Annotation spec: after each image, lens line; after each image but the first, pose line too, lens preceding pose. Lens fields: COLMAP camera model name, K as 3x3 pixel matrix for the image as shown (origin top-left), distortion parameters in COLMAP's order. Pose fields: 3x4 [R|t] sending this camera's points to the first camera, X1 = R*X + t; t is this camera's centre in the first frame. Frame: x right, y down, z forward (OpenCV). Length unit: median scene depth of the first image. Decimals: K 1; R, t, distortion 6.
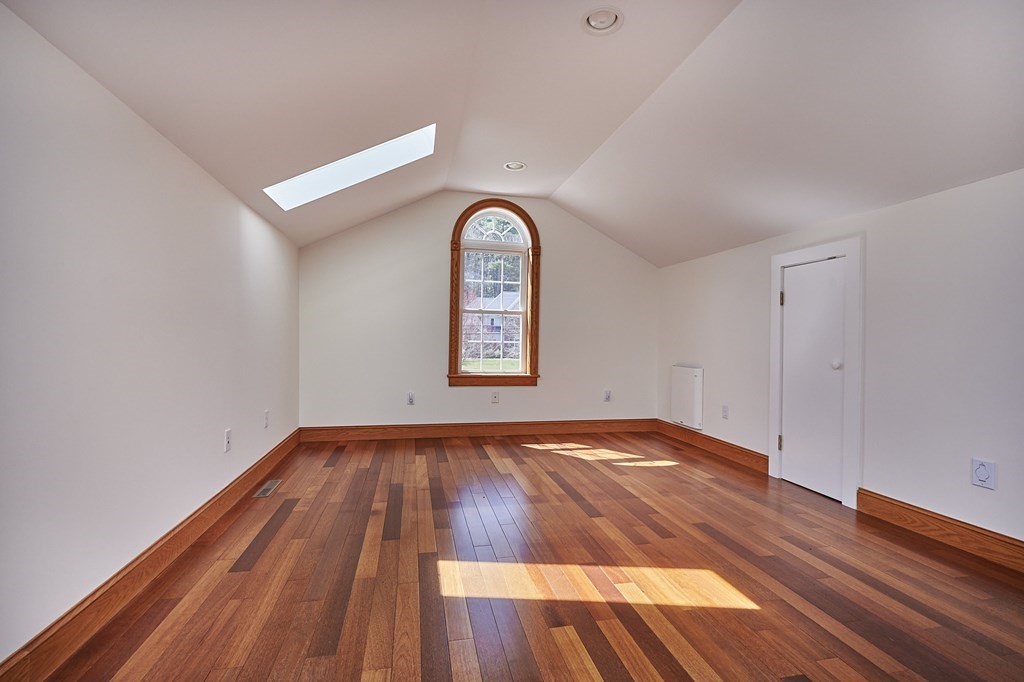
lens RADIAL K [[459.6, 0, 510.9], [0, 459.6, 342.2], [0, 0, 1]] dist [-0.003760, 0.000447]
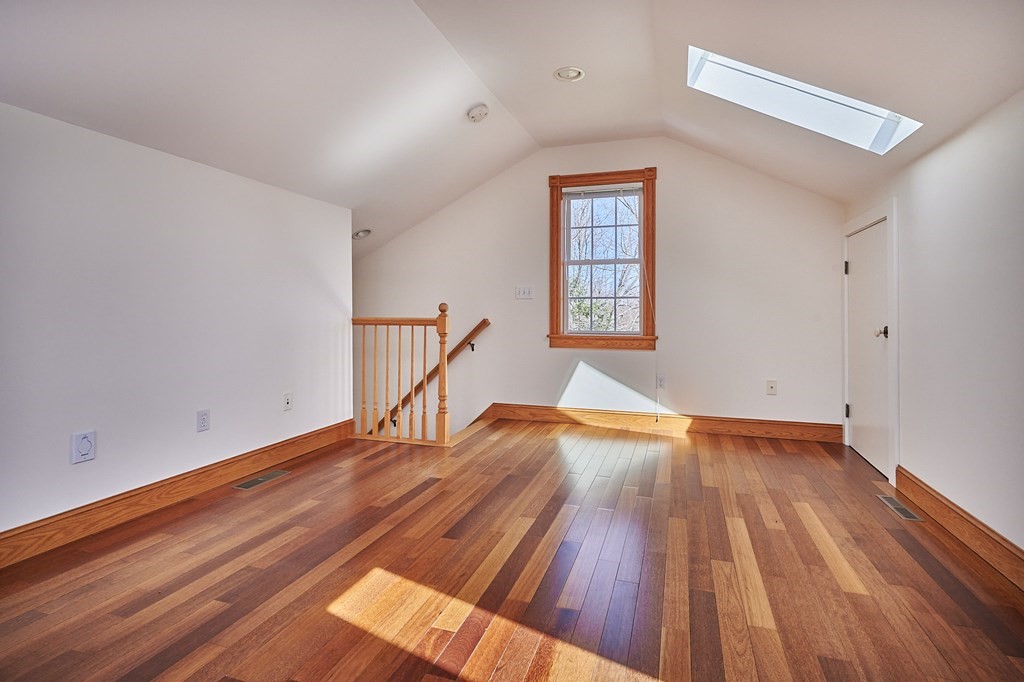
lens RADIAL K [[498.1, 0, 522.4], [0, 498.1, 307.1], [0, 0, 1]] dist [0.004883, -0.001389]
pose [[-0.864844, -0.015852, 0.501791, -0.270847], [-0.017216, 0.999850, 0.001914, -0.014367], [-0.501746, -0.006984, -0.864987, 1.627288]]
